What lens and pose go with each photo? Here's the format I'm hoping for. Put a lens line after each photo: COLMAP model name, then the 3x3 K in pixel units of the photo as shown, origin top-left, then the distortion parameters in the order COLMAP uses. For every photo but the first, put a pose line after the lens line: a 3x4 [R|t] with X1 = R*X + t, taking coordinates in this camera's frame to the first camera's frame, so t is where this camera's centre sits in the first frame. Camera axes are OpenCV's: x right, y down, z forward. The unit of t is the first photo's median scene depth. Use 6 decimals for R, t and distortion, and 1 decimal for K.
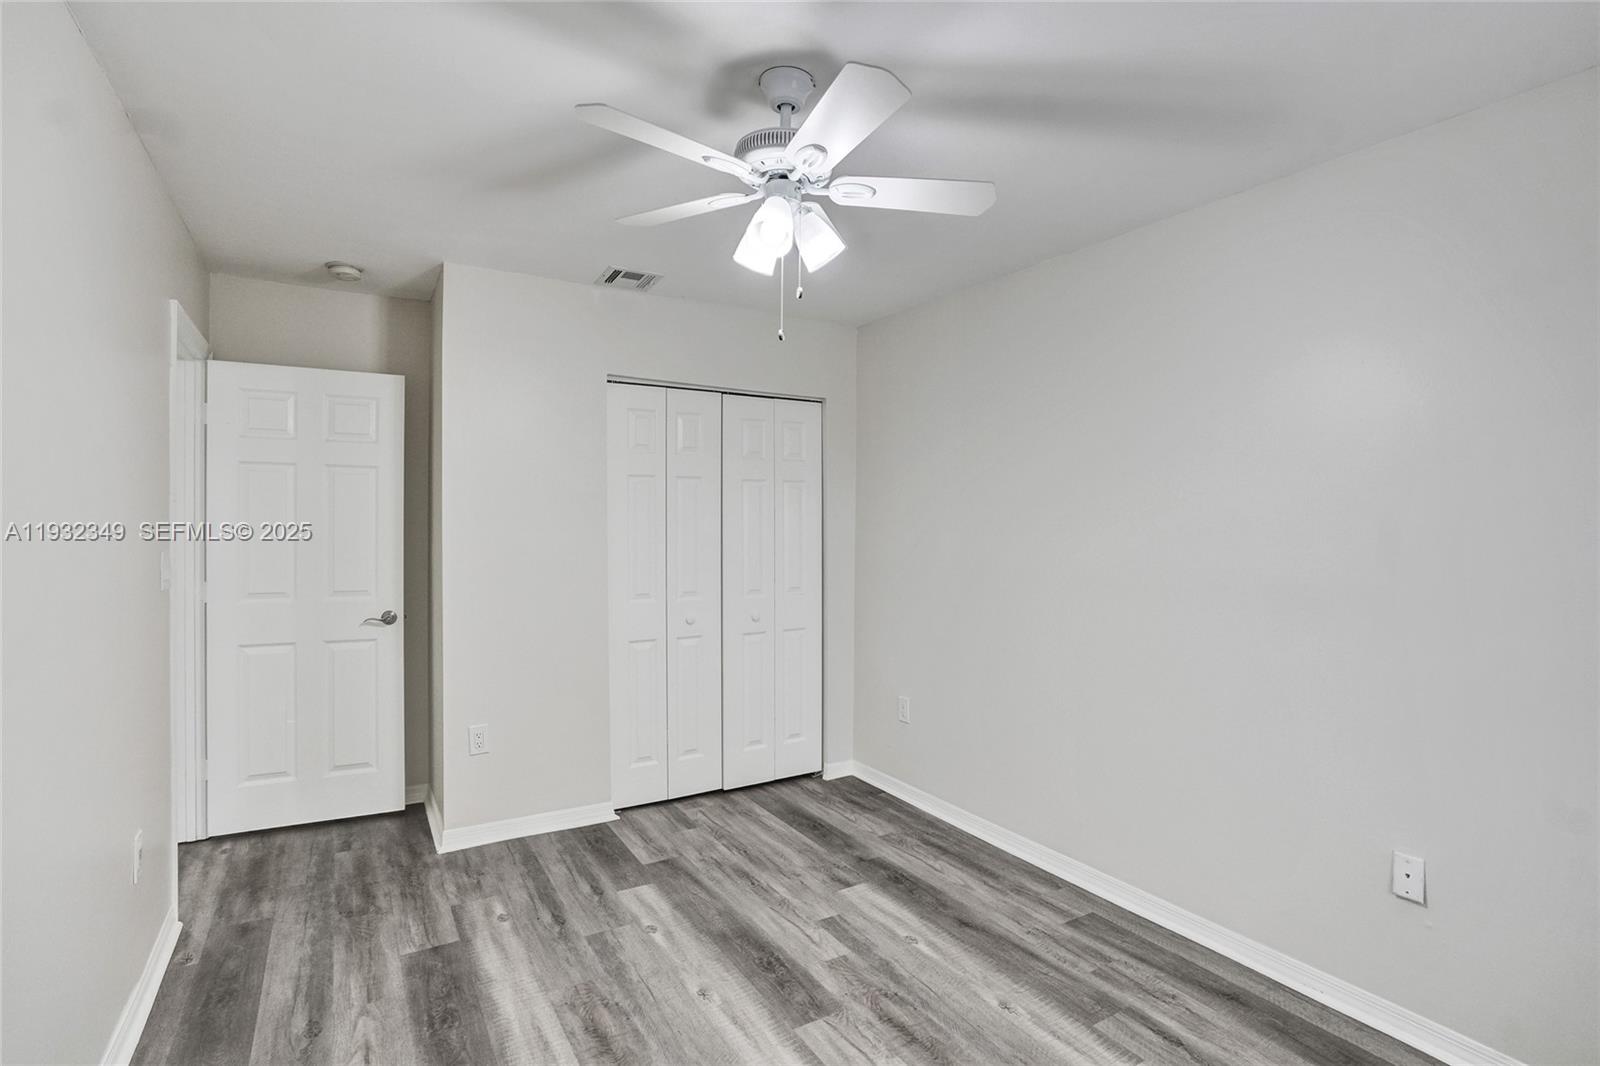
lens RADIAL K [[783.8, 0, 813.9], [0, 783.8, 521.5], [0, 0, 1]] dist [-0.042210, 0.019214]
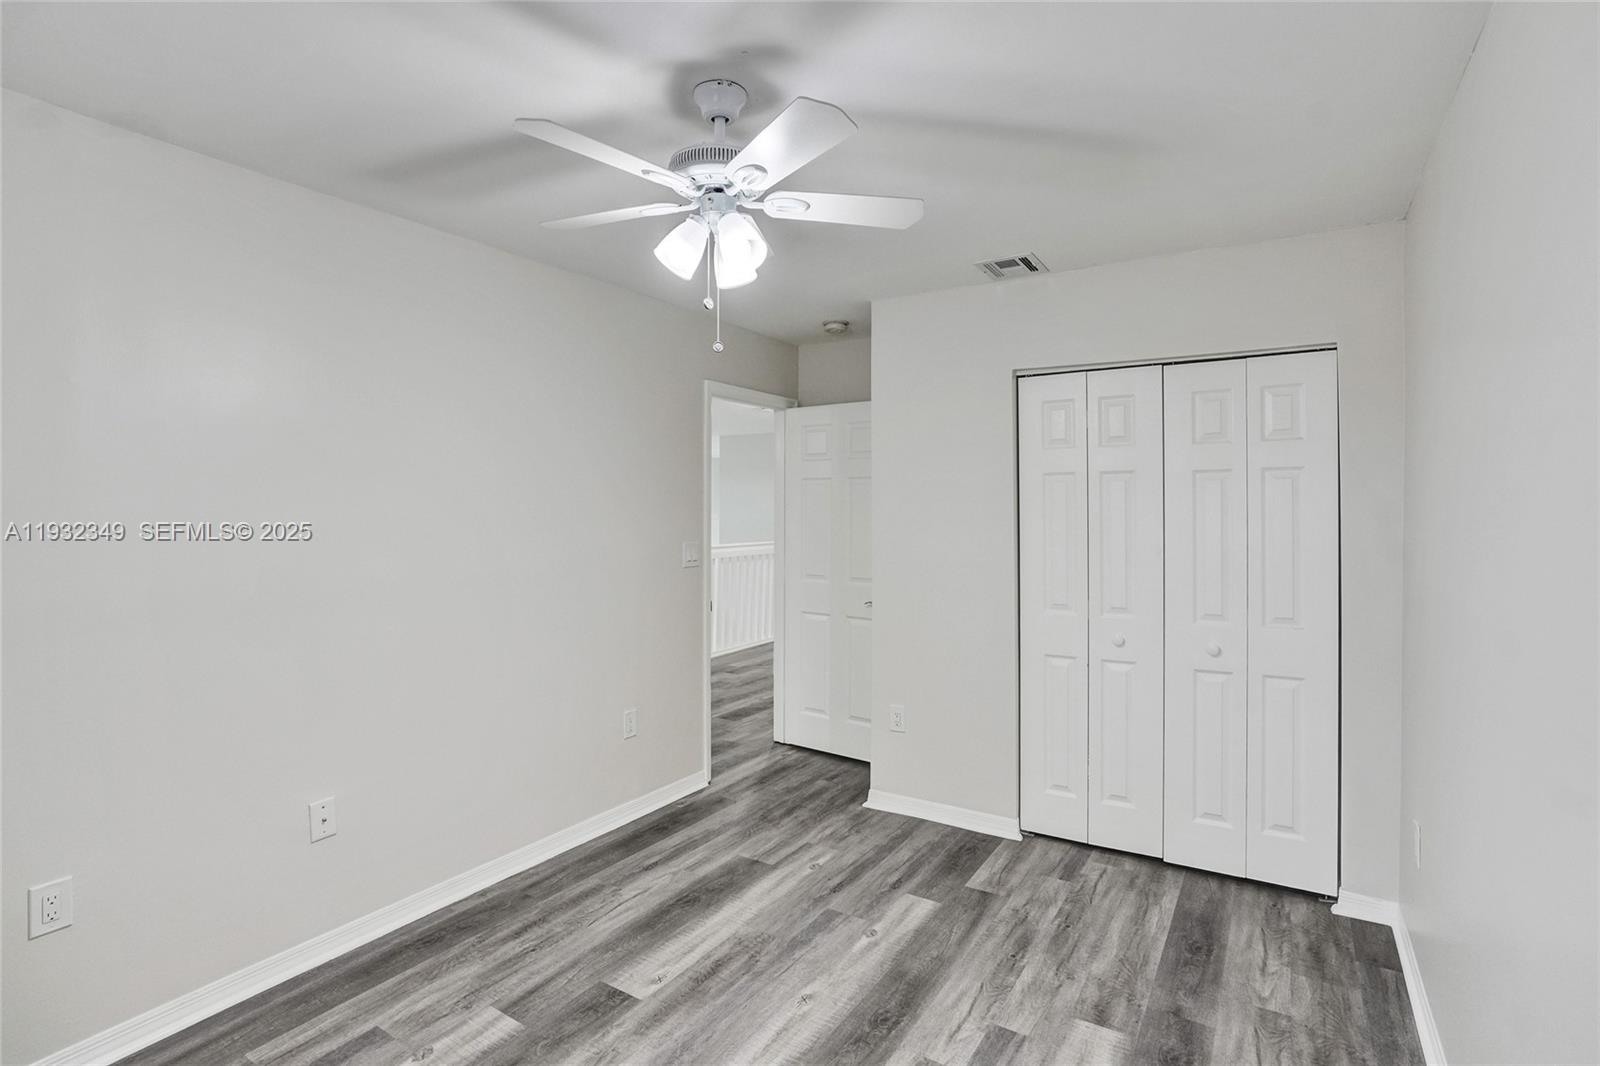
lens RADIAL K [[783.8, 0, 794.9], [0, 783.8, 507.7], [0, 0, 1]] dist [-0.042210, 0.019214]
pose [[0.428909, -0.009197, -0.903301, 0.556748], [0.001697, 0.999955, -0.009375, -0.013775], [0.903346, 0.002488, 0.428905, 0.403224]]
